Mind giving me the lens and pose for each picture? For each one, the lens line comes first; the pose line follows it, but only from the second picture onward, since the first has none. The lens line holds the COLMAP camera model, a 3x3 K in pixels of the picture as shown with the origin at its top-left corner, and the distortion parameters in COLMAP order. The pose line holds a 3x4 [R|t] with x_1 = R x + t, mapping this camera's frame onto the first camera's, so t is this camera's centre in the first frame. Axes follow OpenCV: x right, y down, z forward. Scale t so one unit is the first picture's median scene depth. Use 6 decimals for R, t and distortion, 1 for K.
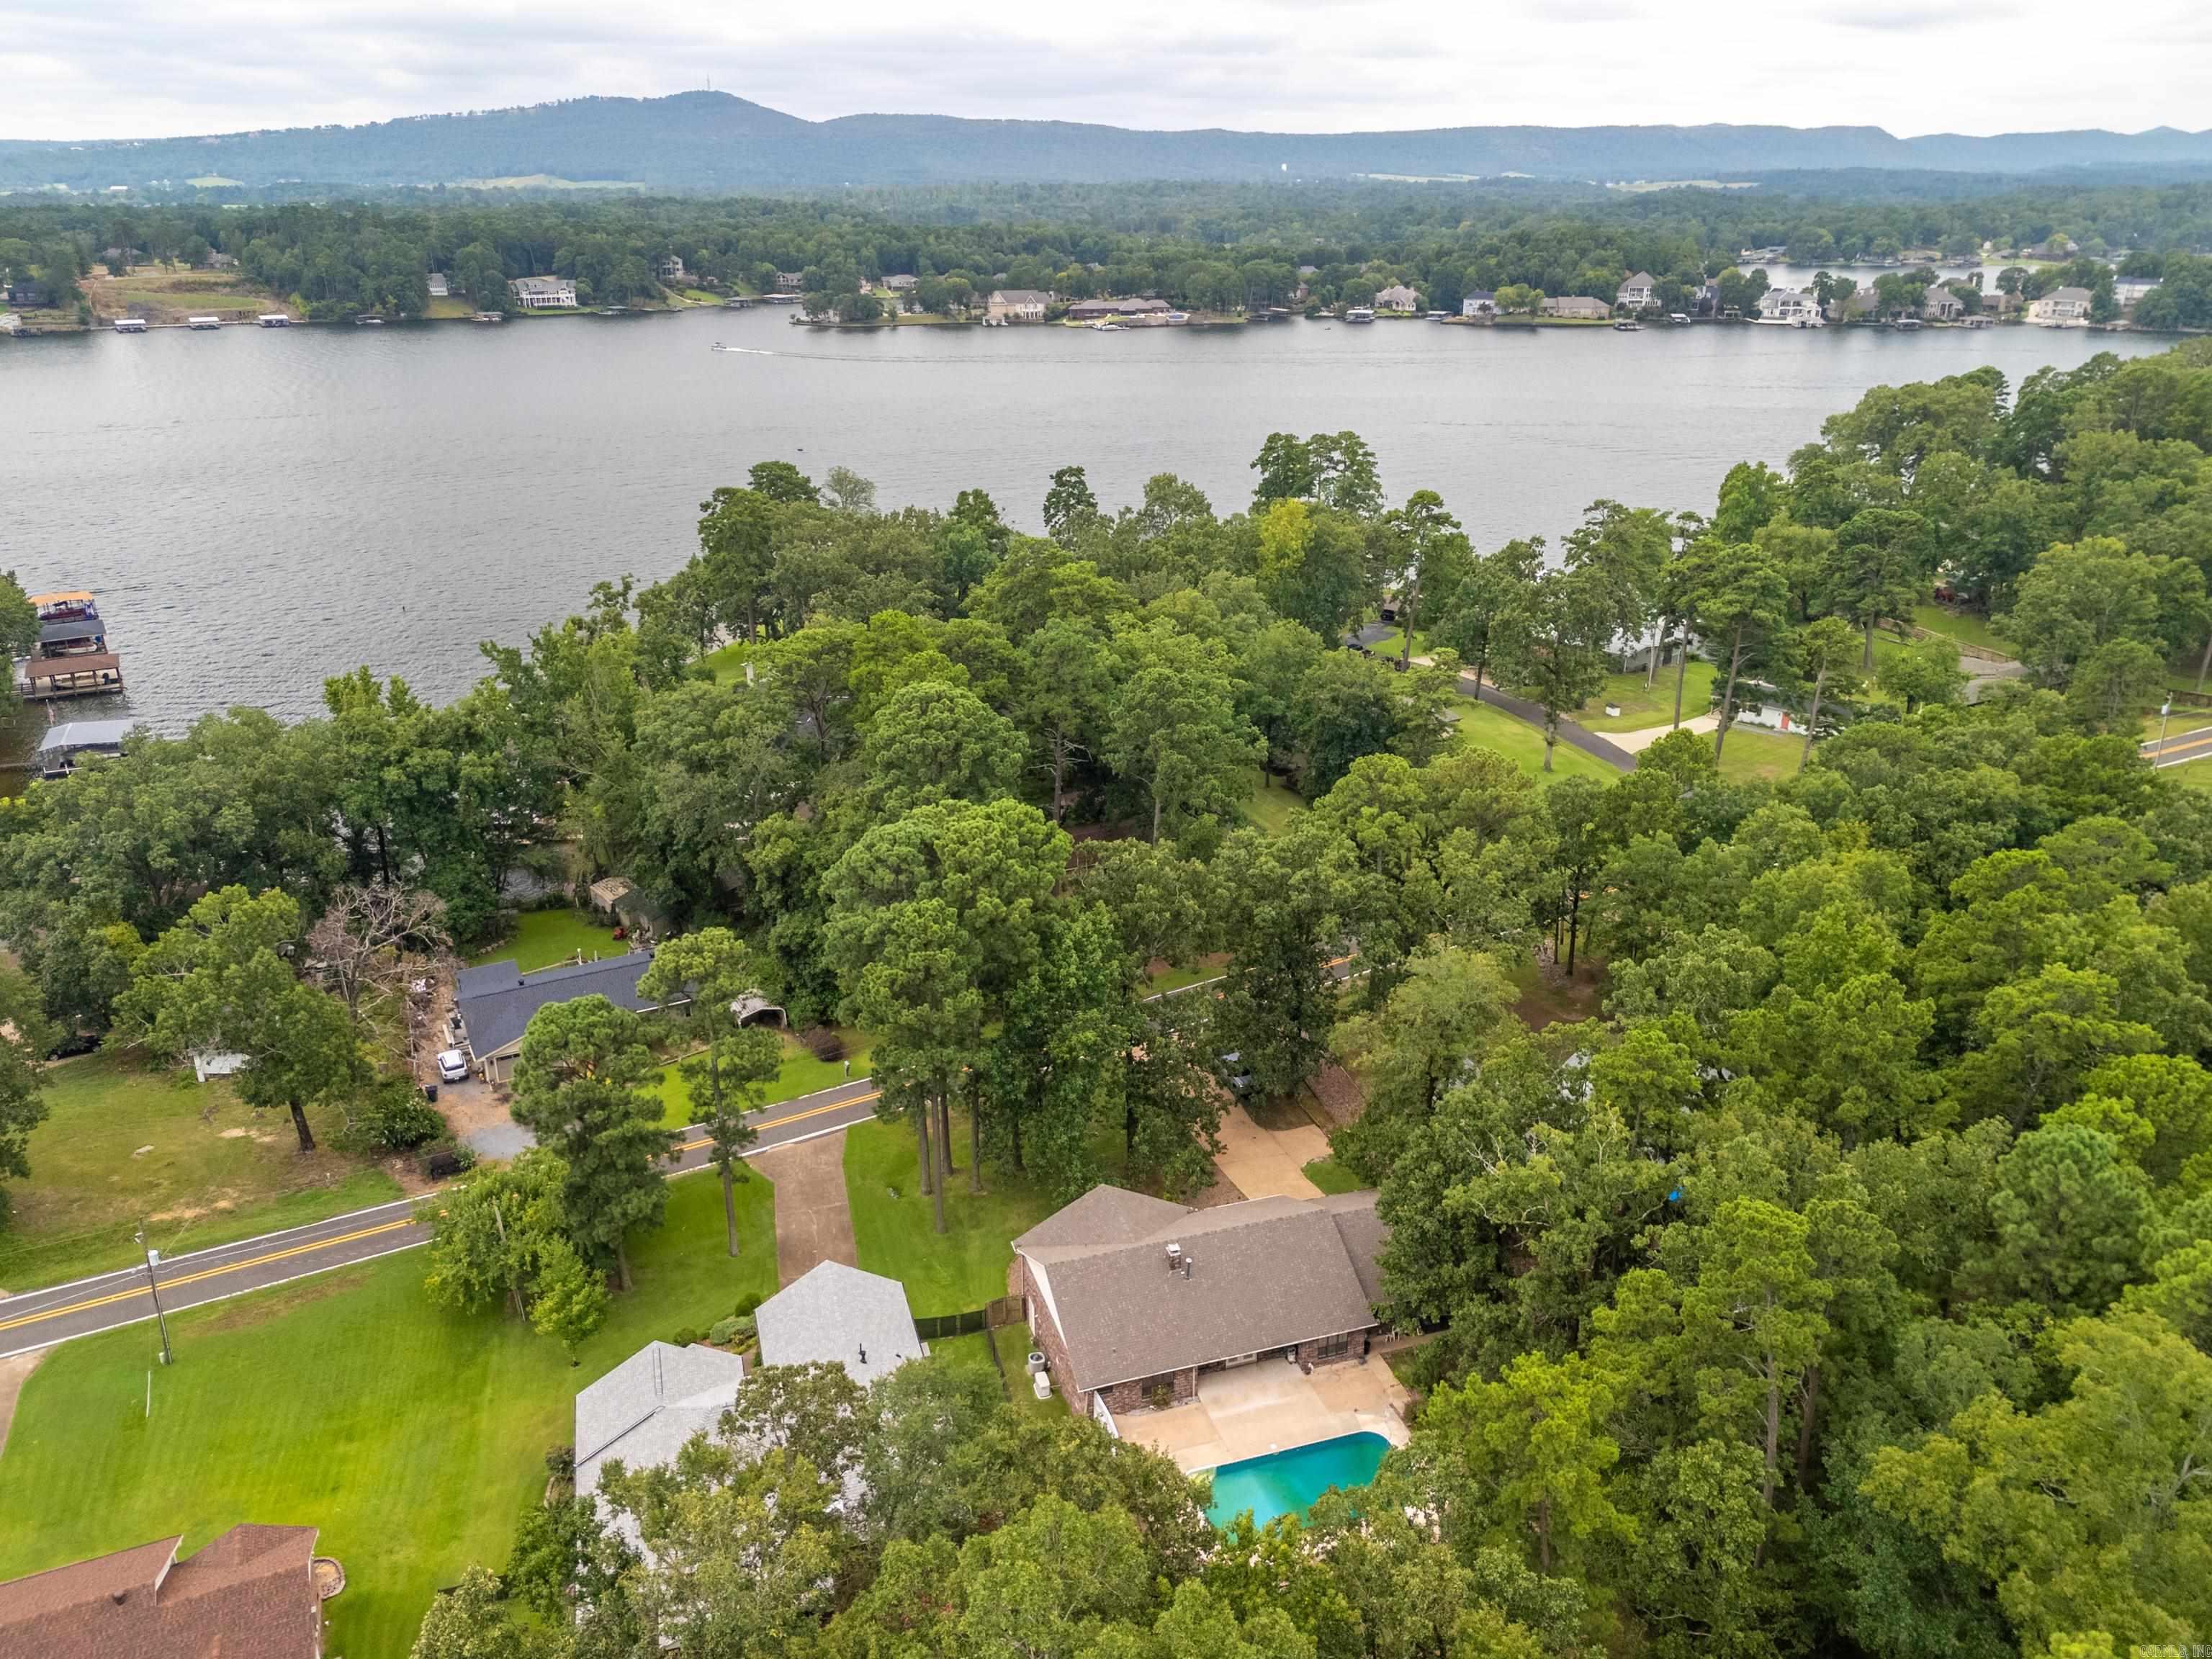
lens RADIAL K [[1543.1, 0, 1106.0], [0, 1543.1, 829.5], [0, 0, 1]] dist [0.019939, -0.000963]
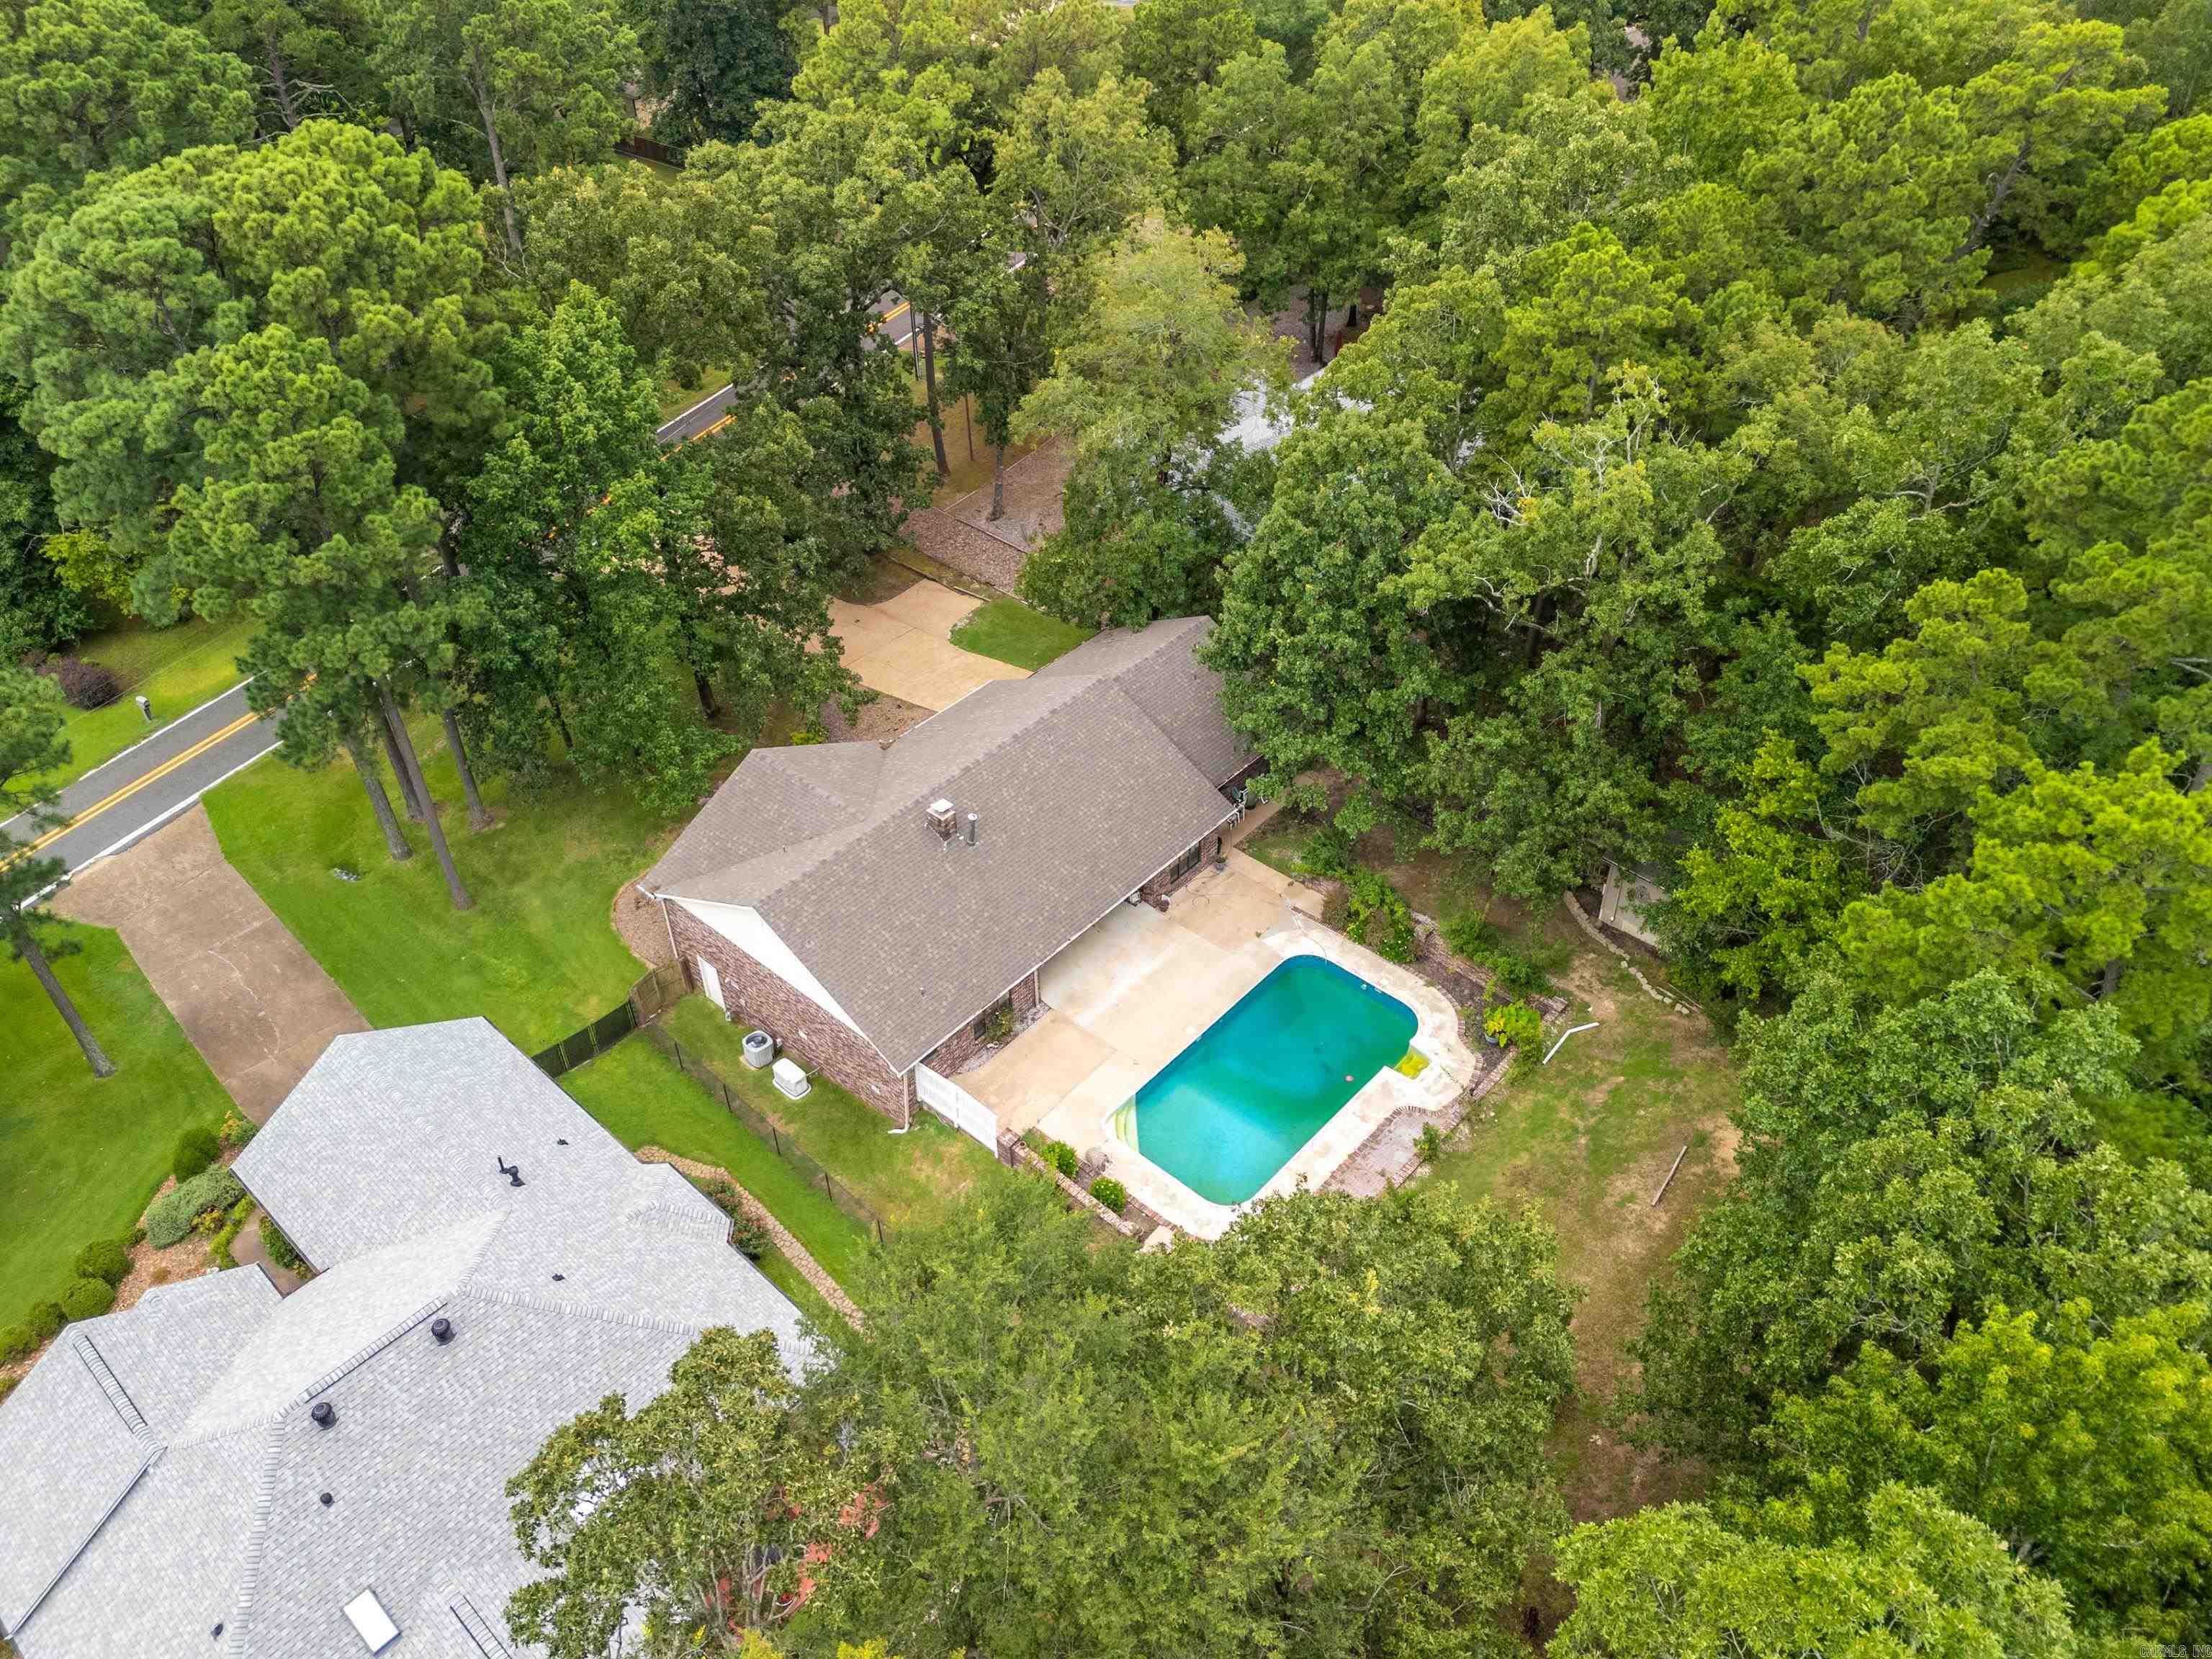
lens RADIAL K [[1543.1, 0, 1106.0], [0, 1543.1, 829.5], [0, 0, 1]] dist [0.019939, -0.000963]
pose [[0.860210, -0.334726, 0.384705, -0.125138], [0.186789, 0.908805, 0.373074, 0.055109], [-0.474499, -0.249063, 0.844286, 0.401035]]
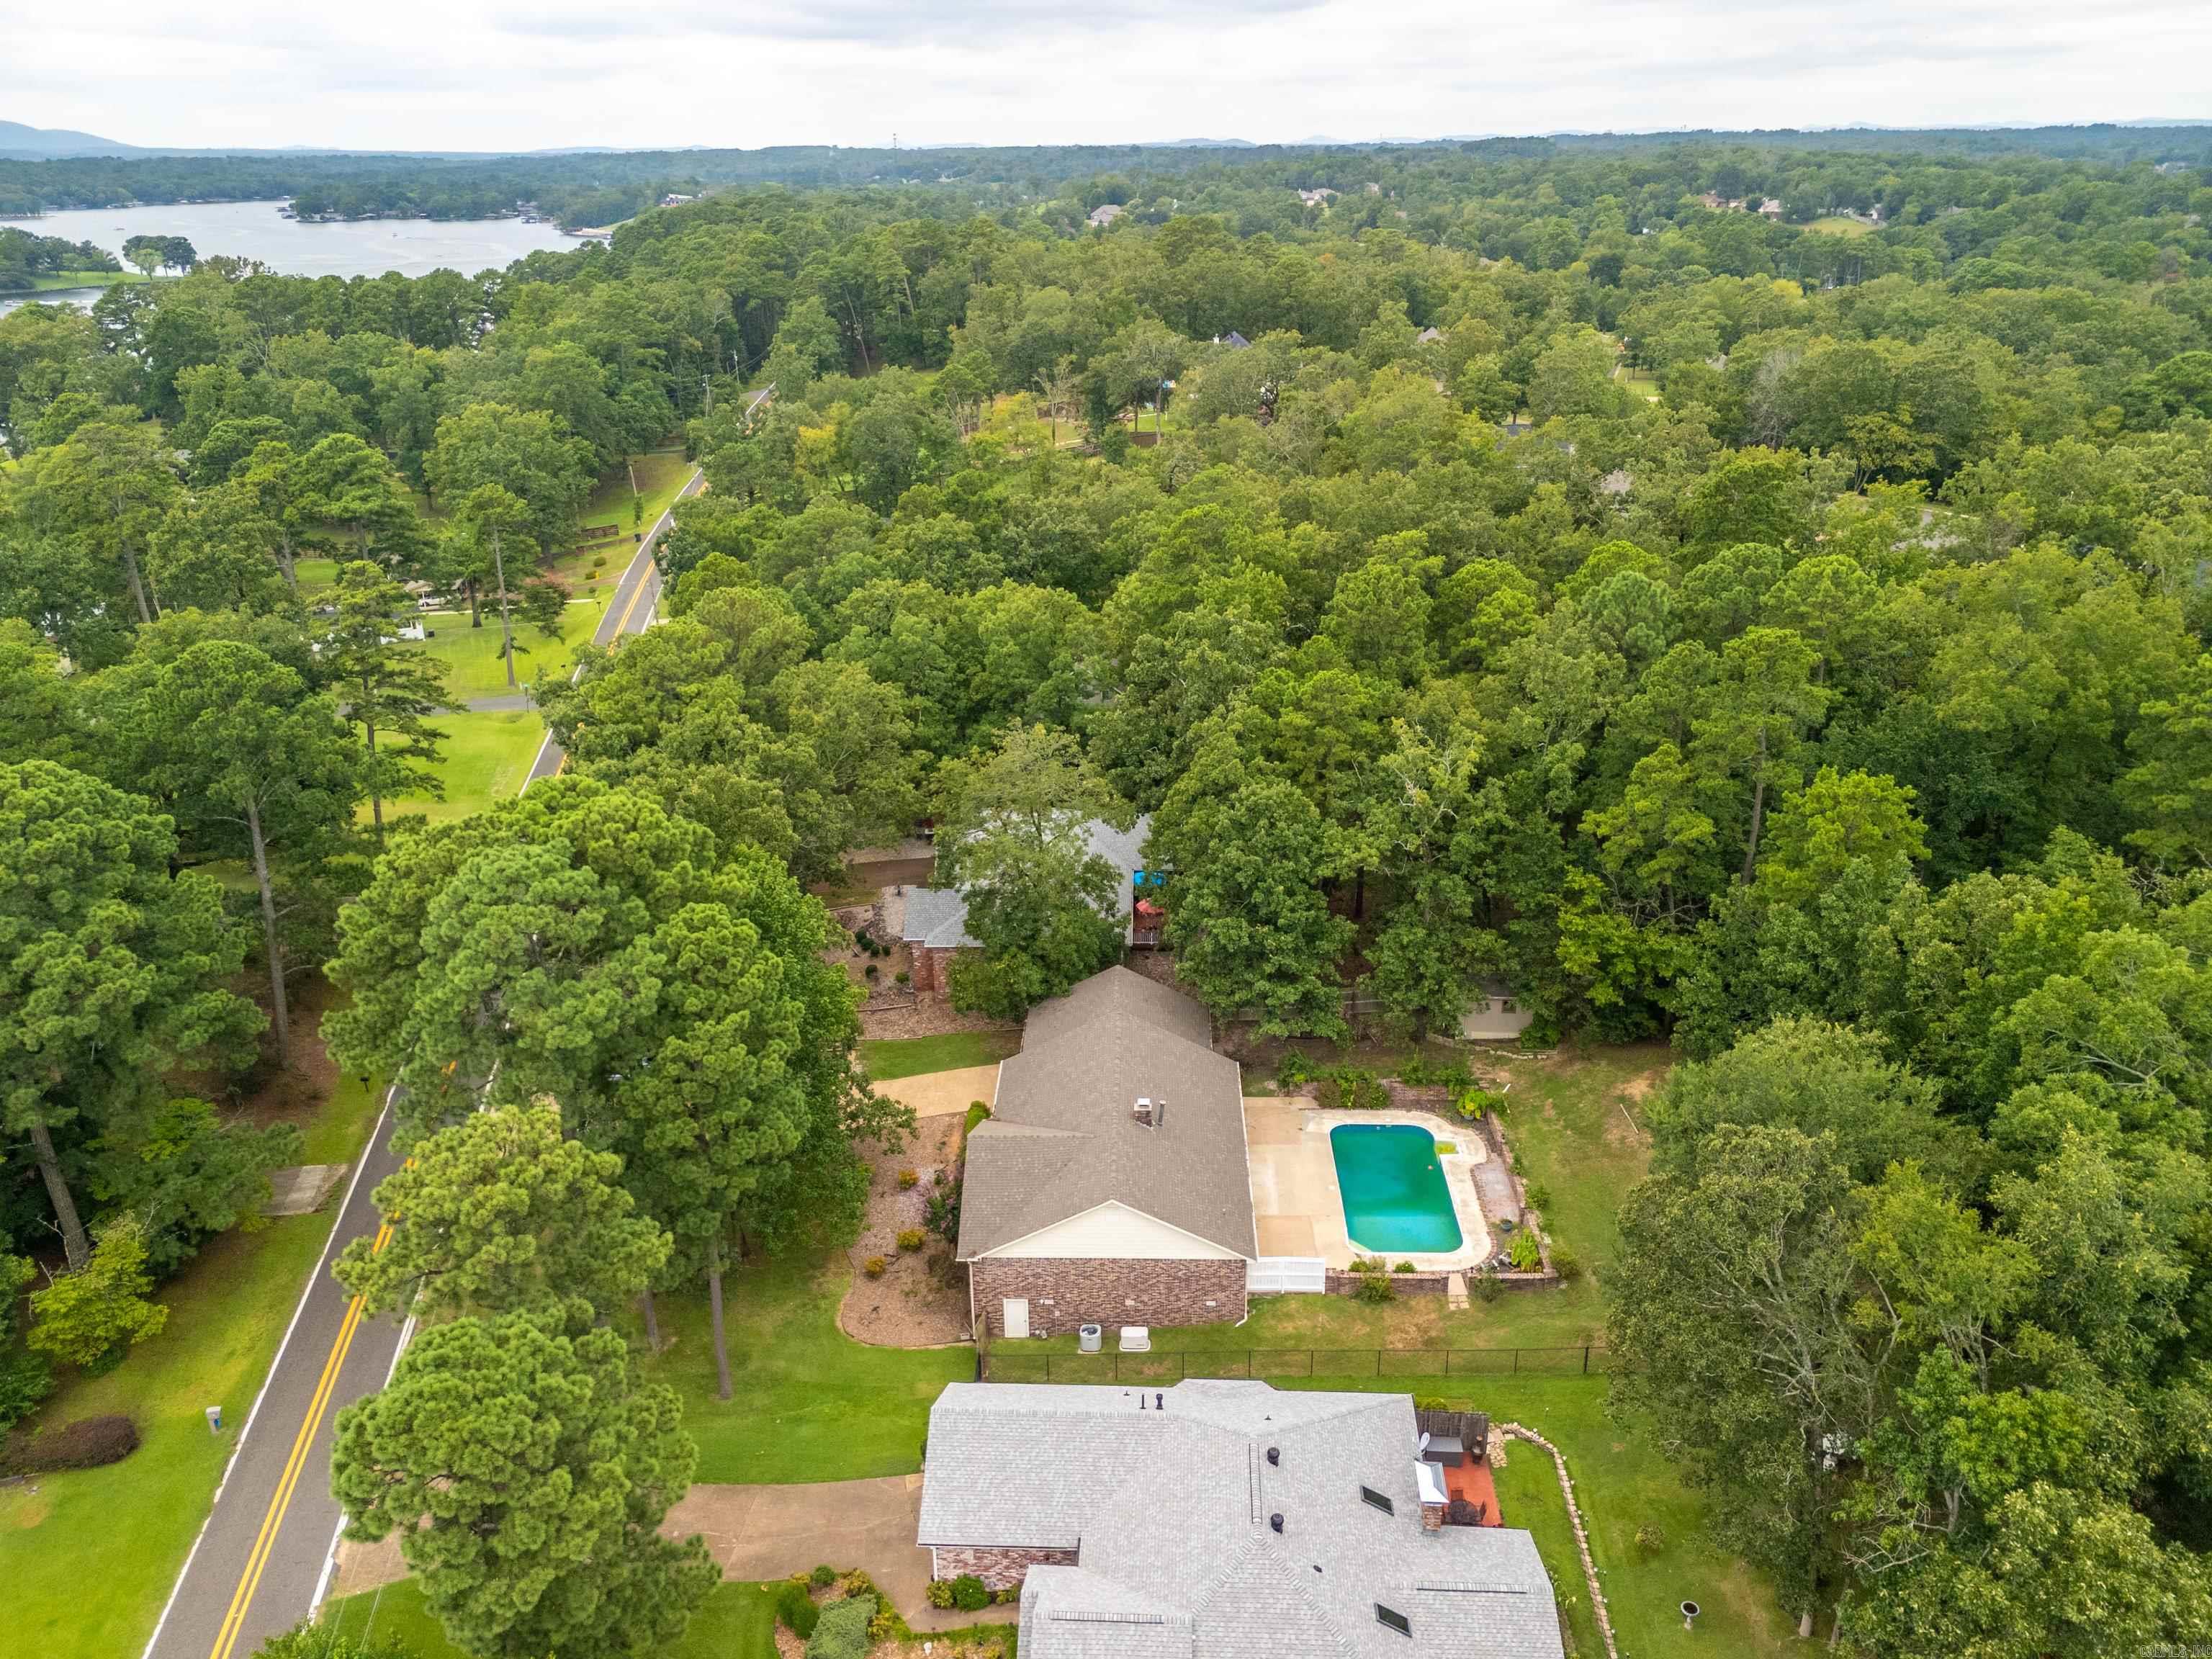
lens RADIAL K [[1543.1, 0, 1106.0], [0, 1543.1, 829.5], [0, 0, 1]] dist [0.019939, -0.000963]
pose [[0.339142, -0.359030, 0.869529, -0.593056], [0.327165, 0.911624, 0.248807, -0.083310], [-0.882012, 0.200099, 0.426632, 0.552666]]
